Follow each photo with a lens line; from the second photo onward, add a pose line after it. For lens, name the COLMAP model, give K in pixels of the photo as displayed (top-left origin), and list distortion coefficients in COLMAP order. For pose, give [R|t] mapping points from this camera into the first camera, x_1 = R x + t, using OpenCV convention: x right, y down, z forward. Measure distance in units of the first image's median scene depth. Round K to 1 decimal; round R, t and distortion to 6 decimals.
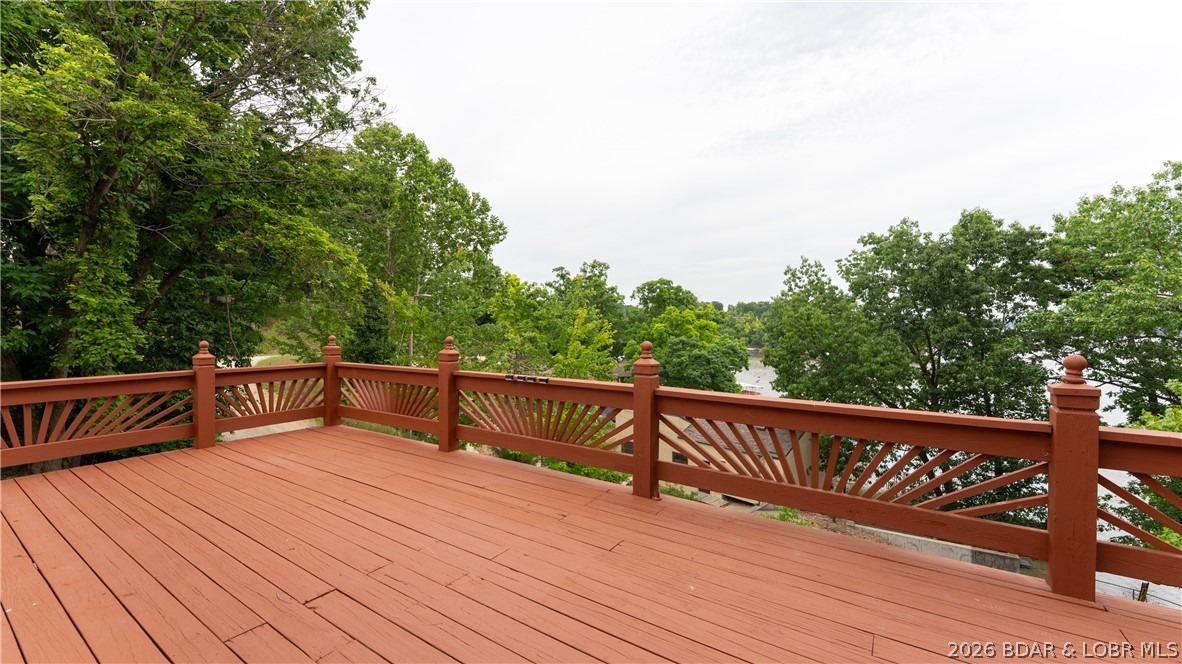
lens RADIAL K [[476.8, 0, 580.3], [0, 476.8, 338.2], [0, 0, 1]] dist [-0.004636, 0.002788]
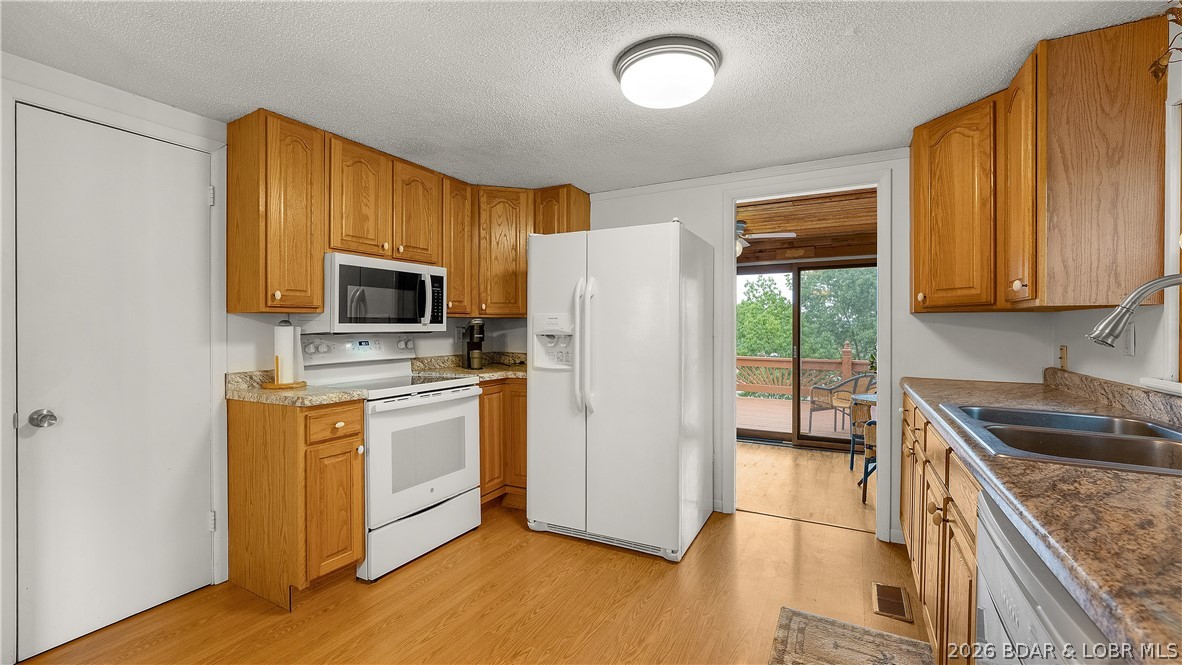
lens RADIAL K [[476.8, 0, 589.0], [0, 476.8, 330.4], [0, 0, 1]] dist [-0.004636, 0.002788]
pose [[0.994974, -0.001483, 0.100120, -0.092836], [0.003544, 0.999785, -0.020413, 0.000652], [-0.100068, 0.020666, 0.994766, -0.176782]]
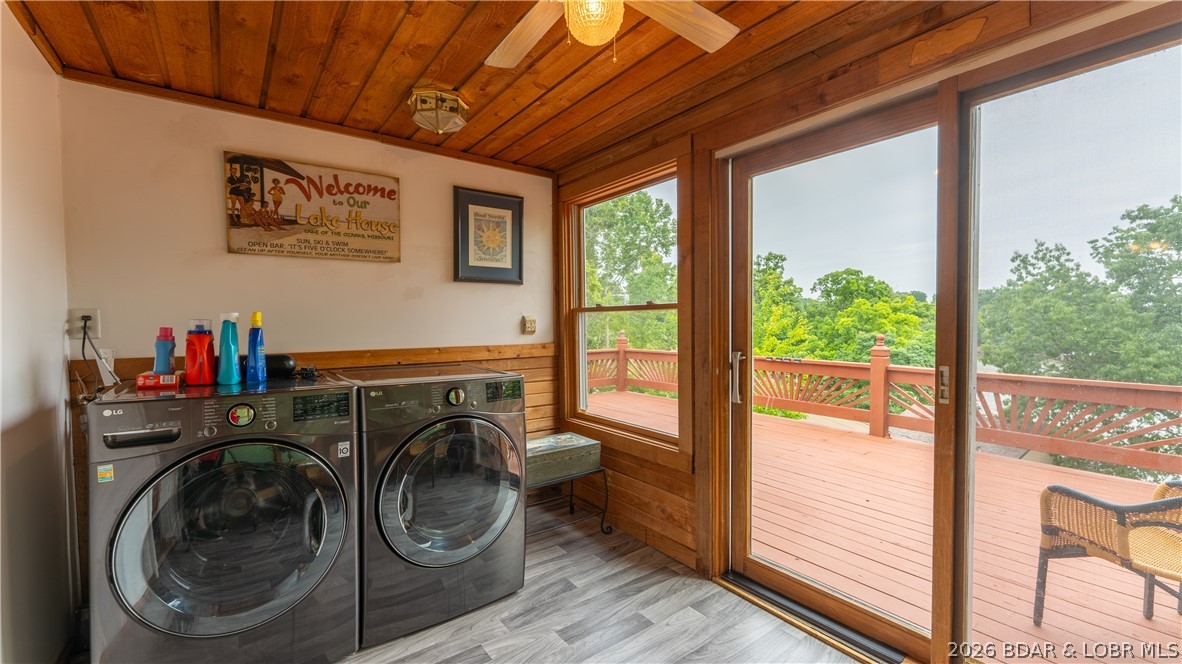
lens RADIAL K [[476.8, 0, 583.9], [0, 476.8, 328.3], [0, 0, 1]] dist [-0.004636, 0.002788]
pose [[0.945027, -0.000832, -0.326992, -0.029234], [-0.002725, 0.999942, -0.010421, 0.000464], [0.326981, 0.010739, 0.944970, -0.084879]]
